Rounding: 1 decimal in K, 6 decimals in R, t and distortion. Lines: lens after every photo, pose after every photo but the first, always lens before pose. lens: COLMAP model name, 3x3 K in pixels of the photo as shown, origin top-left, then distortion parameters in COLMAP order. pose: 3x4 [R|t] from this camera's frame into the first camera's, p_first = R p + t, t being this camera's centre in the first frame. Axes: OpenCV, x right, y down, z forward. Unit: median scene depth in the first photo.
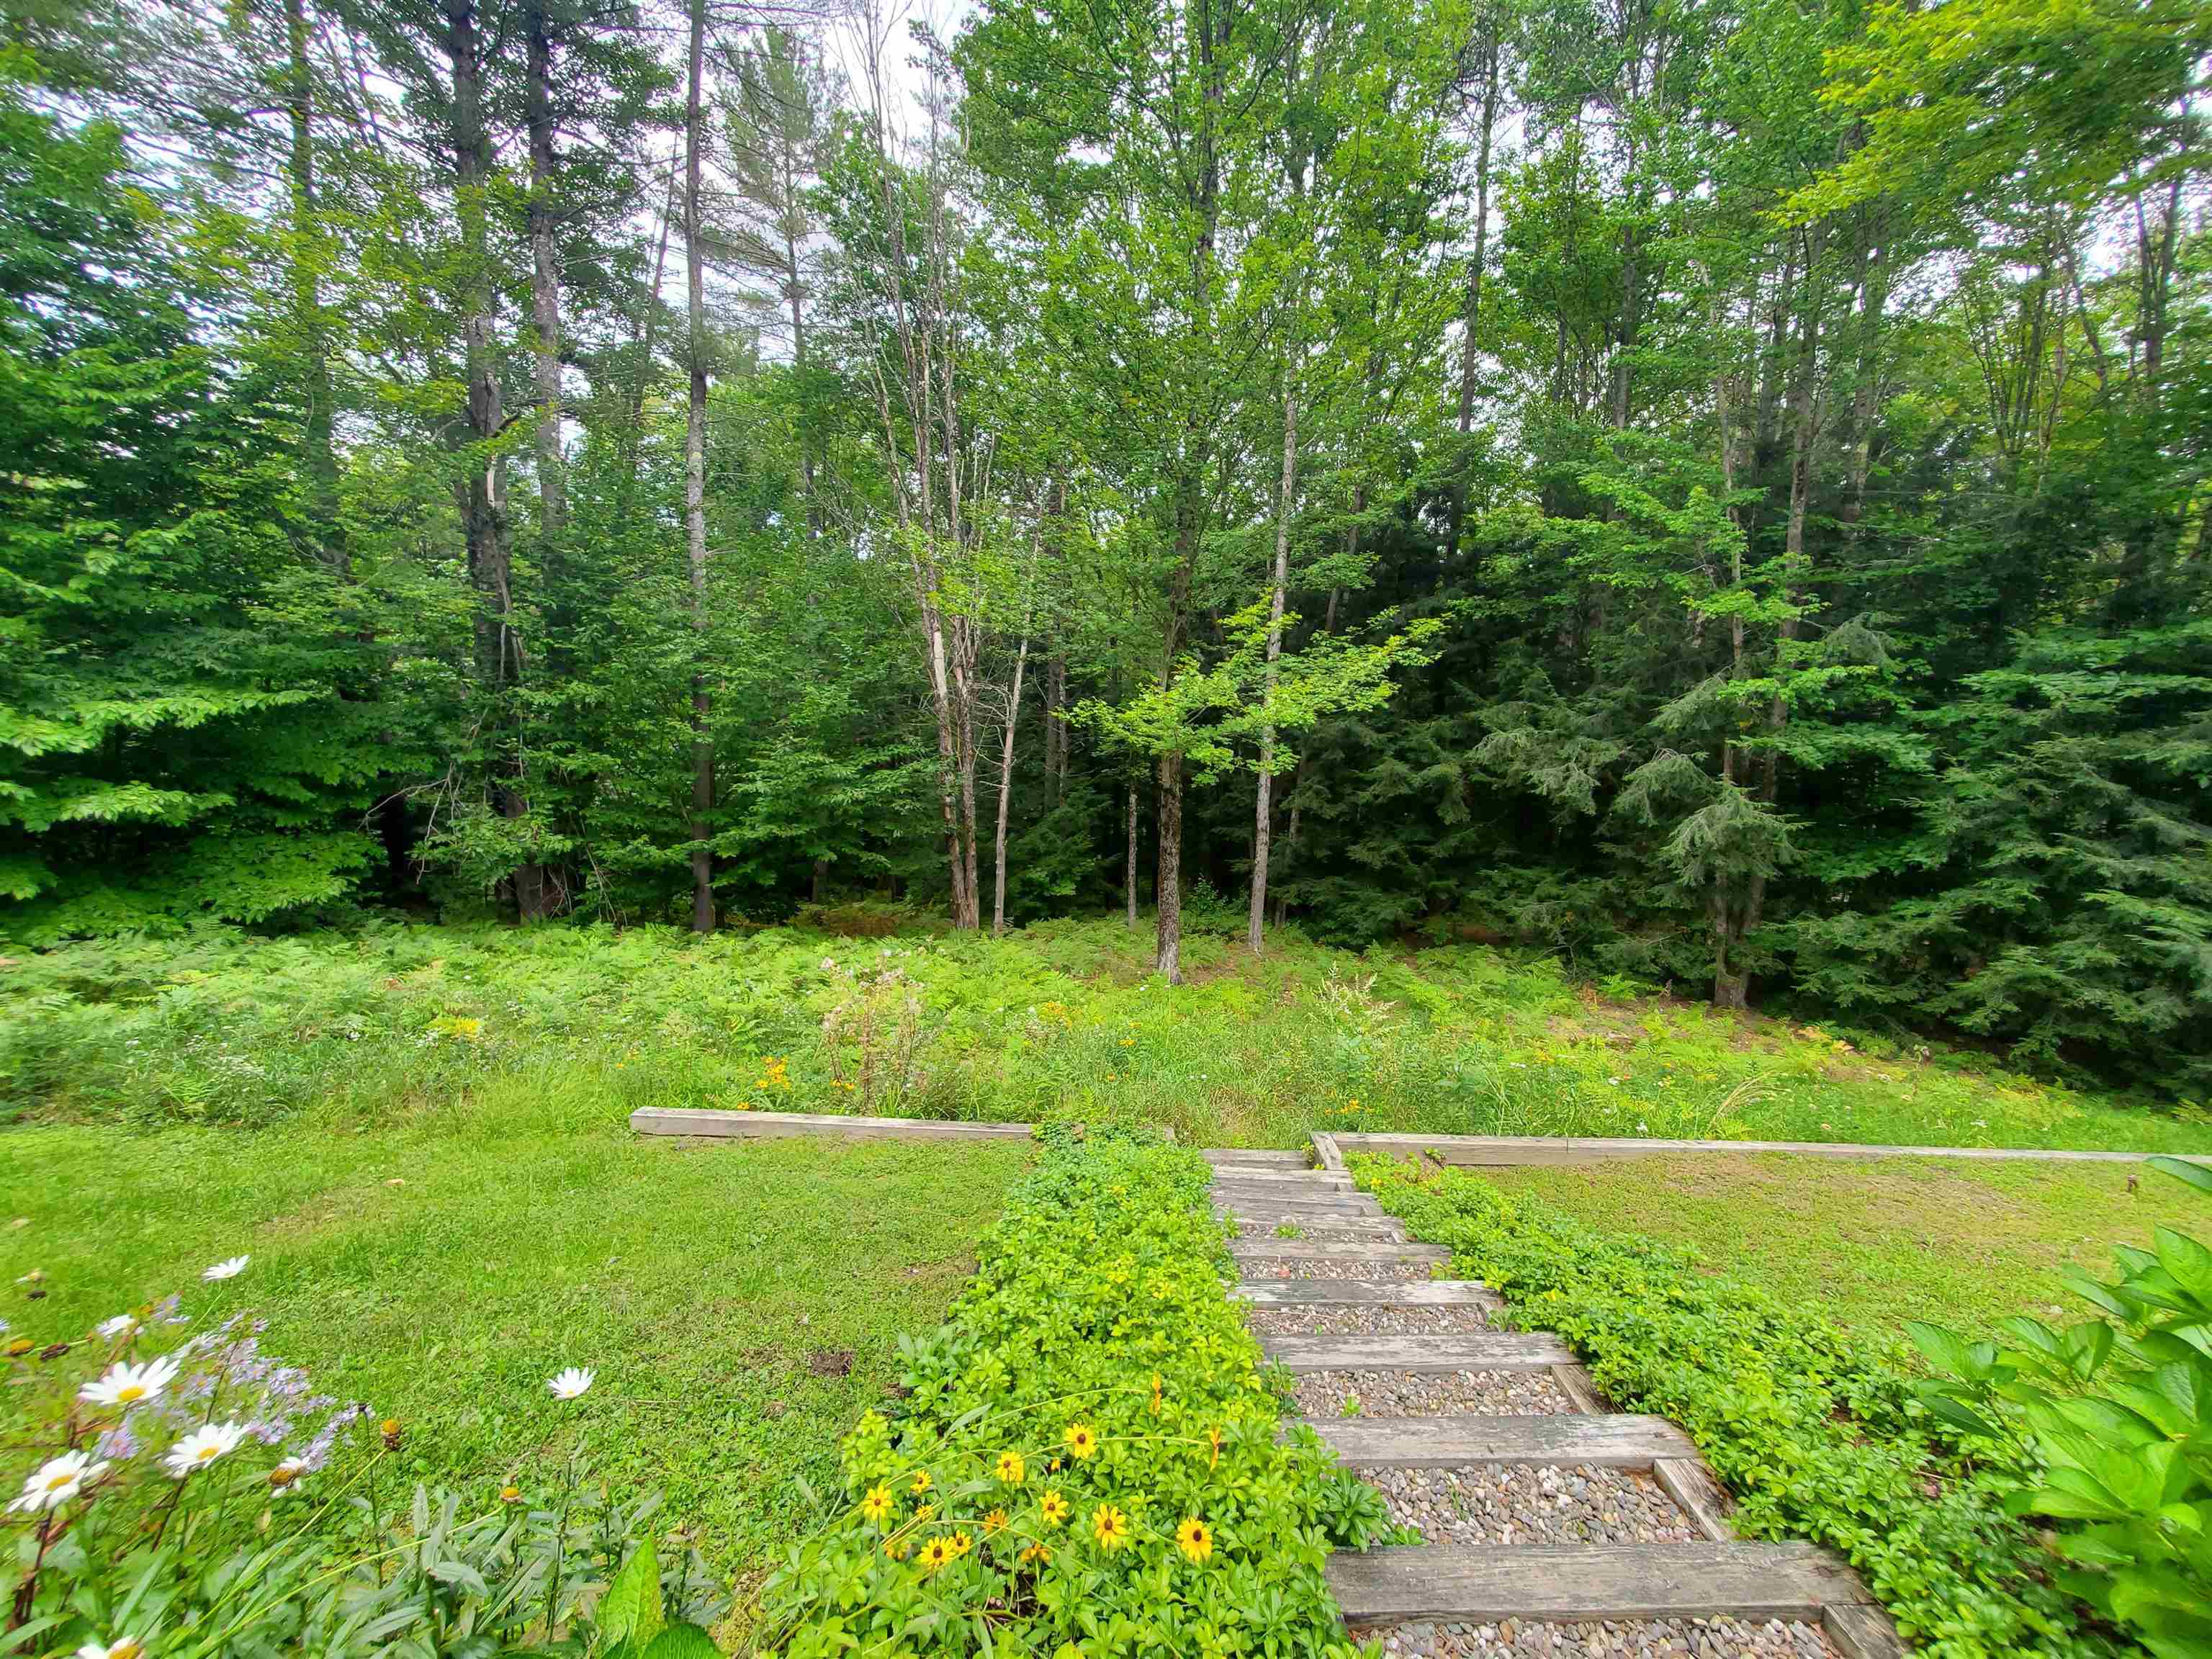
lens RADIAL K [[874.1, 0, 1107.1], [0, 874.1, 824.9], [0, 0, 1]] dist [0.011329, -0.003260]
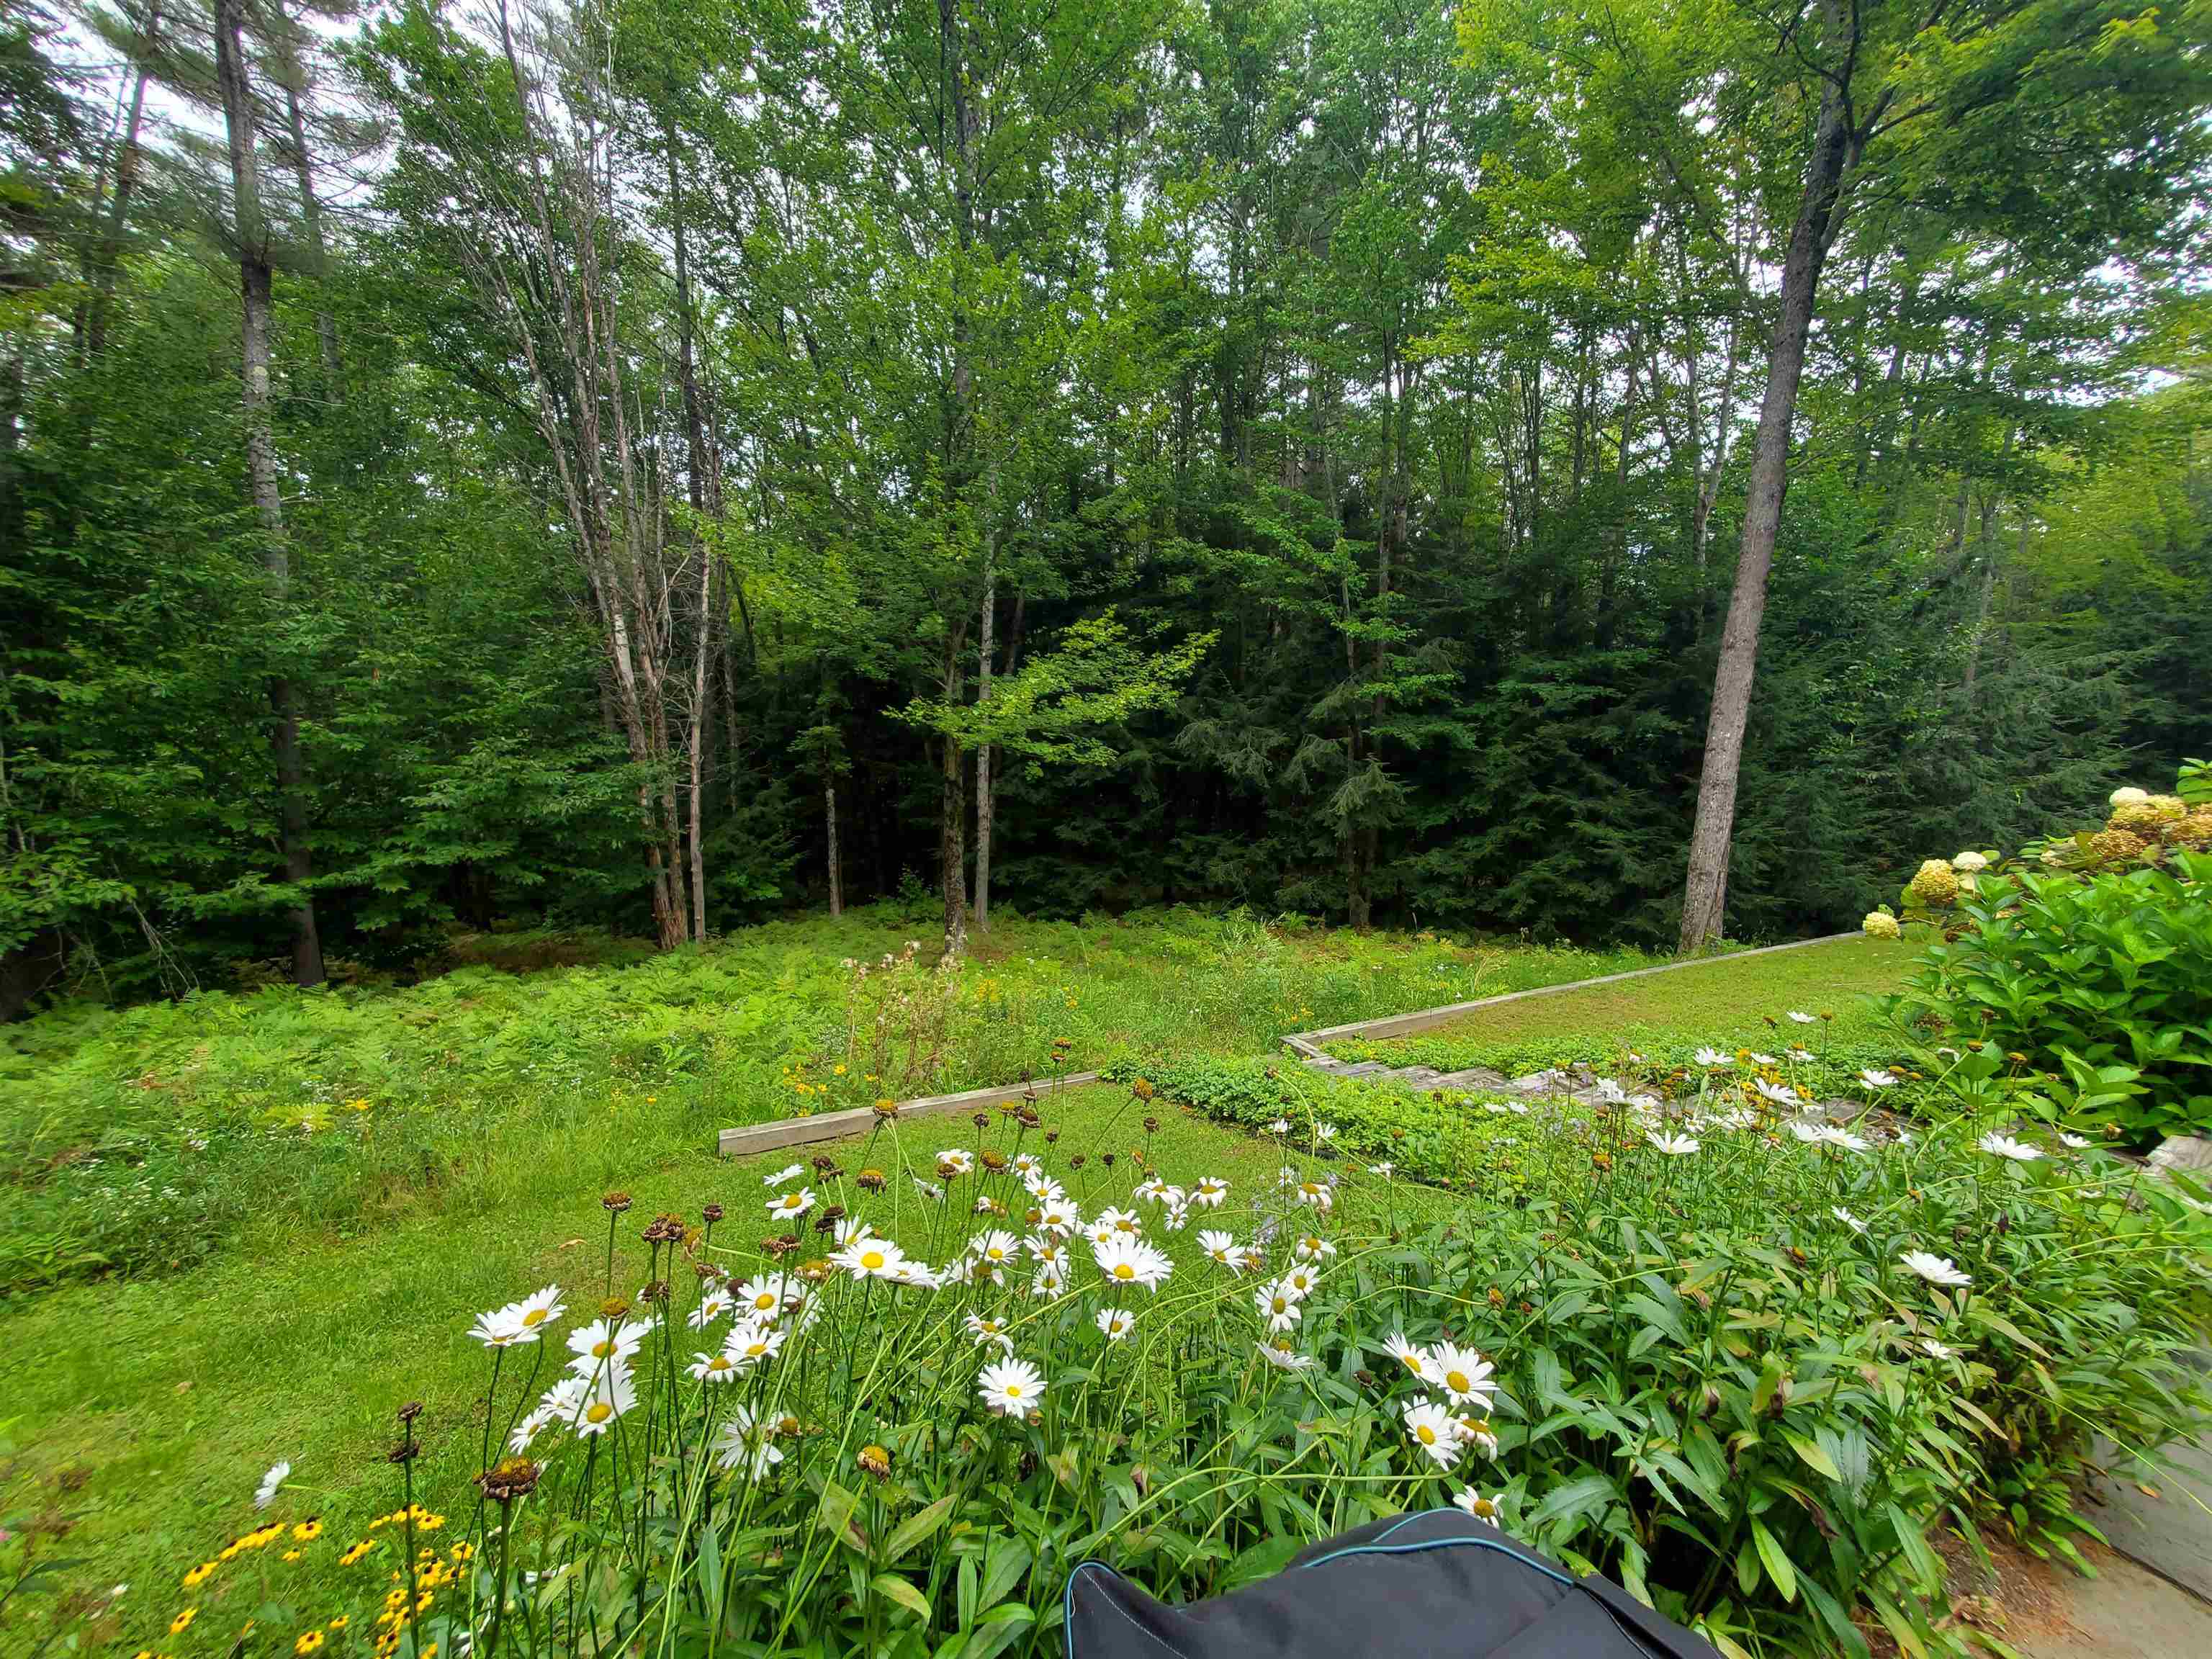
lens RADIAL K [[874.1, 0, 1111.4], [0, 874.1, 827.0], [0, 0, 1]] dist [0.011329, -0.003260]
pose [[0.888801, -0.064307, 0.453759, -0.234714], [0.057106, 0.997930, 0.029573, -0.006515], [-0.454721, -0.000372, 0.890634, -0.020771]]
